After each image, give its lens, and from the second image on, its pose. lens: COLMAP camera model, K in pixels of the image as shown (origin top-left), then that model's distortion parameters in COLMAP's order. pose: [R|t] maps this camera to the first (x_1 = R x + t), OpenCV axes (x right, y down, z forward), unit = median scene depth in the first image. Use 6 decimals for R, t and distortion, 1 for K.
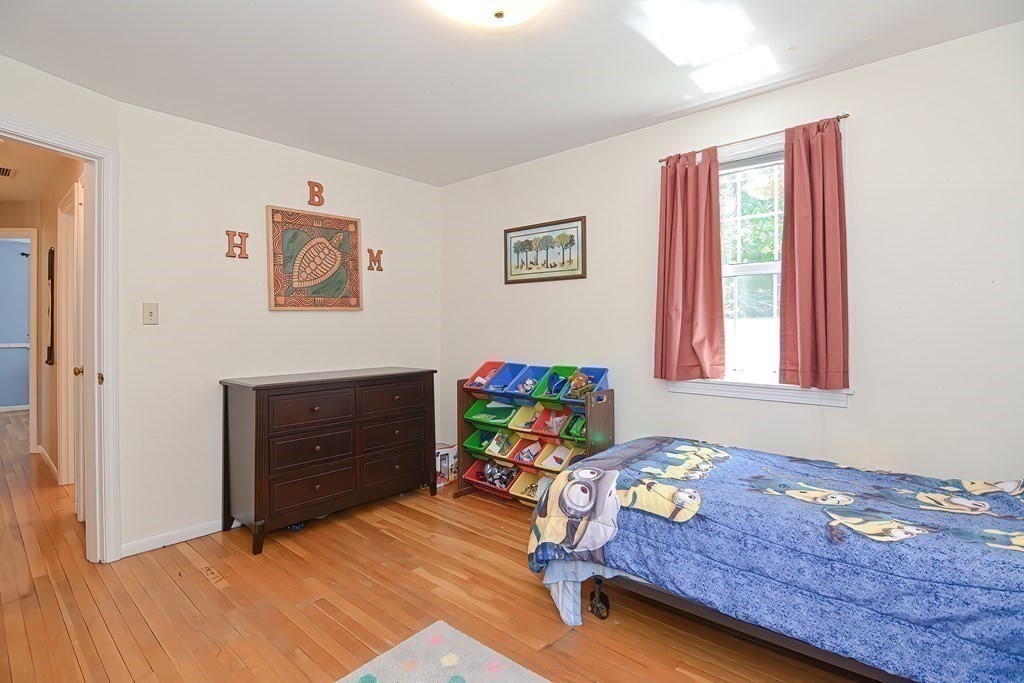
lens RADIAL K [[497.1, 0, 512.4], [0, 497.1, 334.5], [0, 0, 1]] dist [-0.013649, -0.000427]
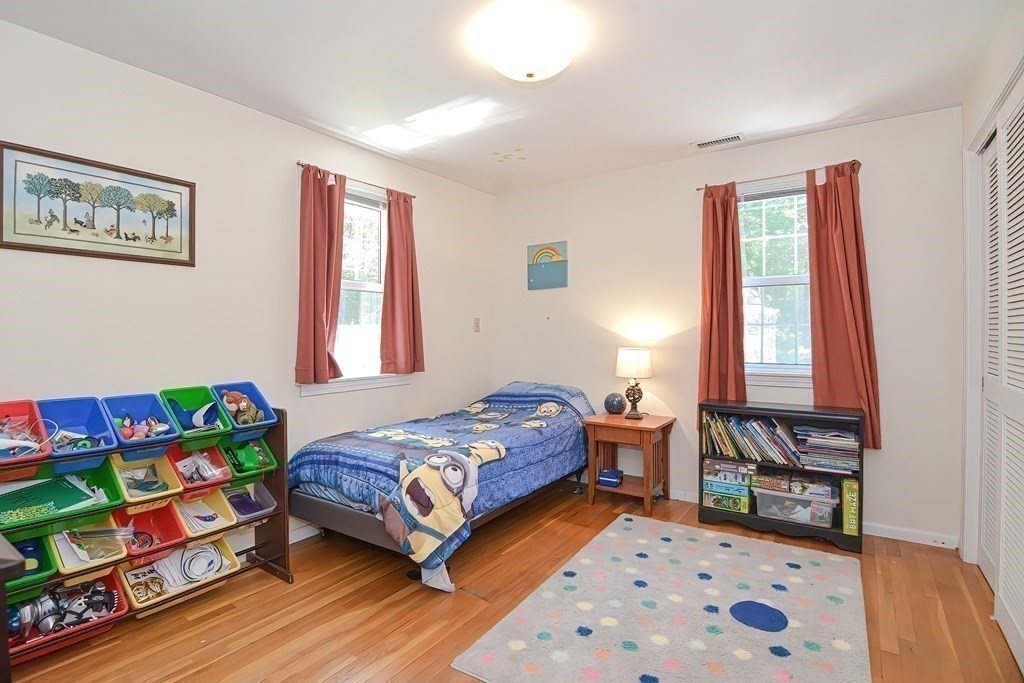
lens RADIAL K [[497.1, 0, 512.4], [0, 497.1, 334.5], [0, 0, 1]] dist [-0.013649, -0.000427]
pose [[-0.115353, -0.005254, 0.993311, -0.631103], [0.018191, 0.999807, 0.007401, -0.007993], [-0.993158, 0.018923, -0.115235, 0.600025]]
